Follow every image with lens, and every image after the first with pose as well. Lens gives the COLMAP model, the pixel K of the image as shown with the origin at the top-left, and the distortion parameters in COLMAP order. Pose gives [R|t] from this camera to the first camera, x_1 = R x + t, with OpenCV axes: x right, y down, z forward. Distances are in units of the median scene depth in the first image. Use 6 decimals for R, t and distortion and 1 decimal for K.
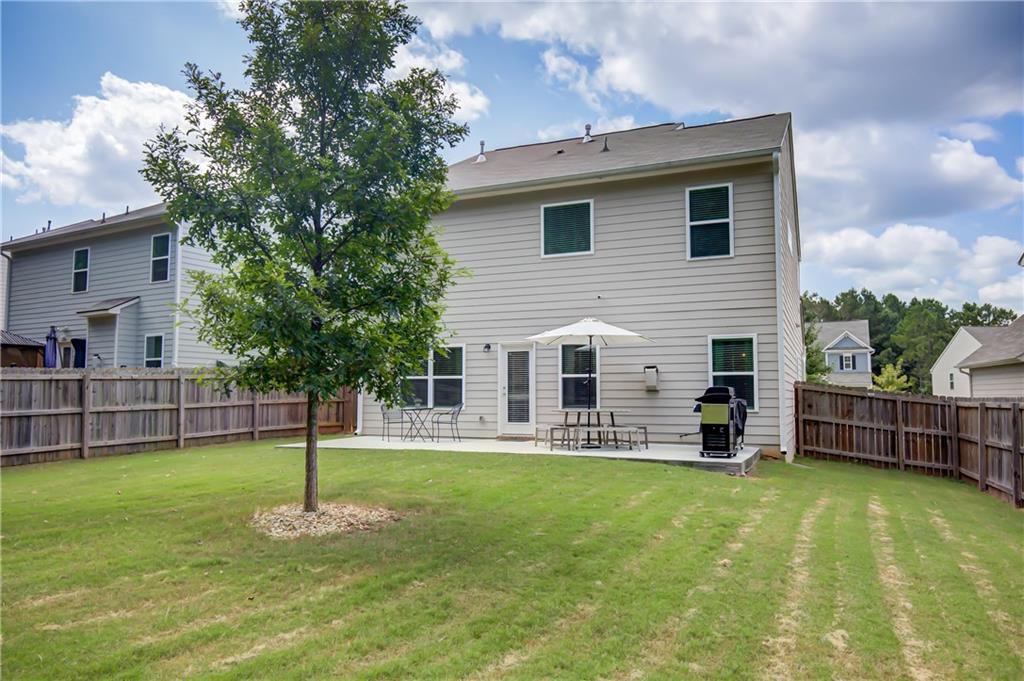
lens RADIAL K [[687.0, 0, 513.1], [0, 687.0, 344.6], [0, 0, 1]] dist [-0.009568, 0.000010]
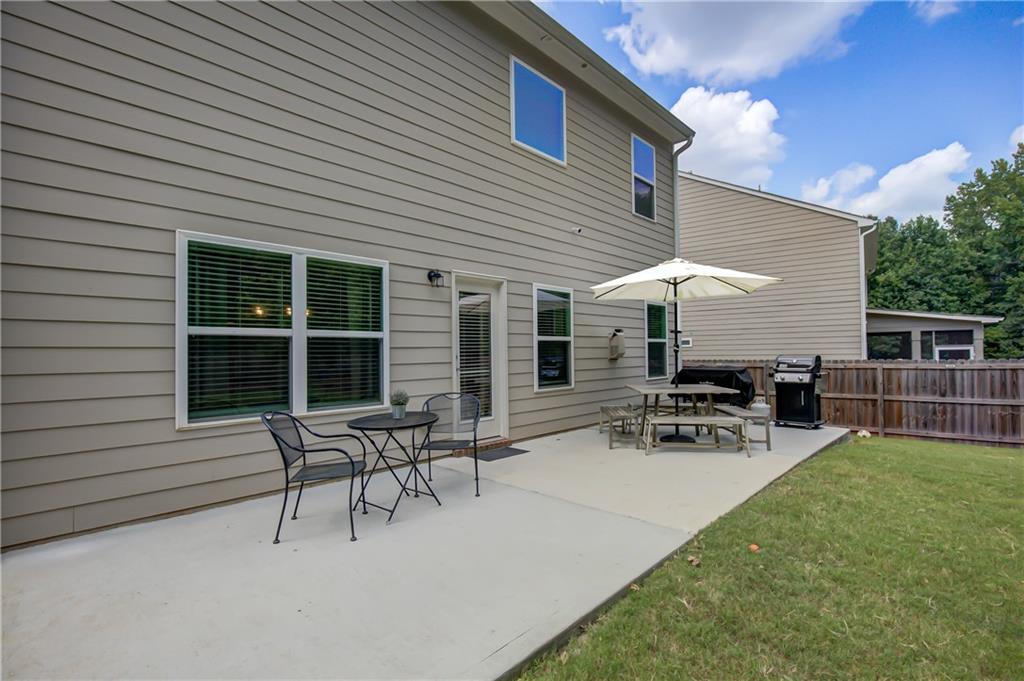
lens RADIAL K [[467.4, 0, 507.9], [0, 467.4, 340.0], [0, 0, 1]] dist [0.001412, 0.000515]
pose [[0.351446, 0.017231, 0.936050, -0.351817], [-0.063255, 0.997983, 0.005379, 0.046491], [-0.934069, -0.061100, 0.351827, 0.870435]]
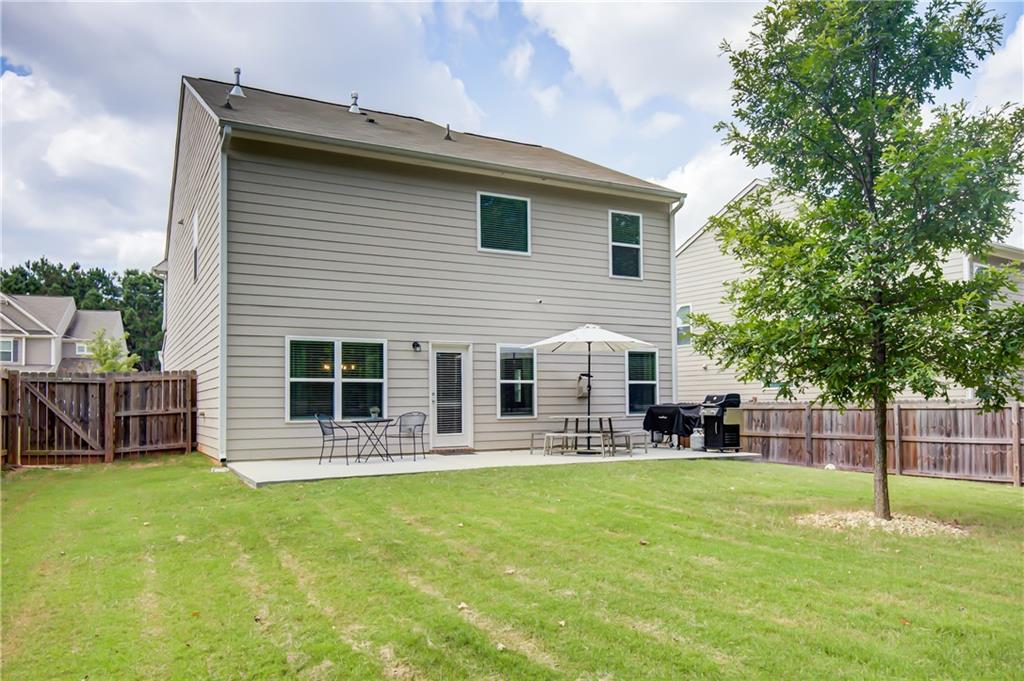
lens RADIAL K [[777.5, 0, 532.9], [0, 777.5, 373.5], [0, 0, 1]] dist [0.003831, -0.000275]
pose [[0.609211, 0.025185, 0.792608, -0.738104], [-0.051449, 0.998645, 0.007813, 0.023969], [-0.791337, -0.045538, 0.609682, 0.322352]]
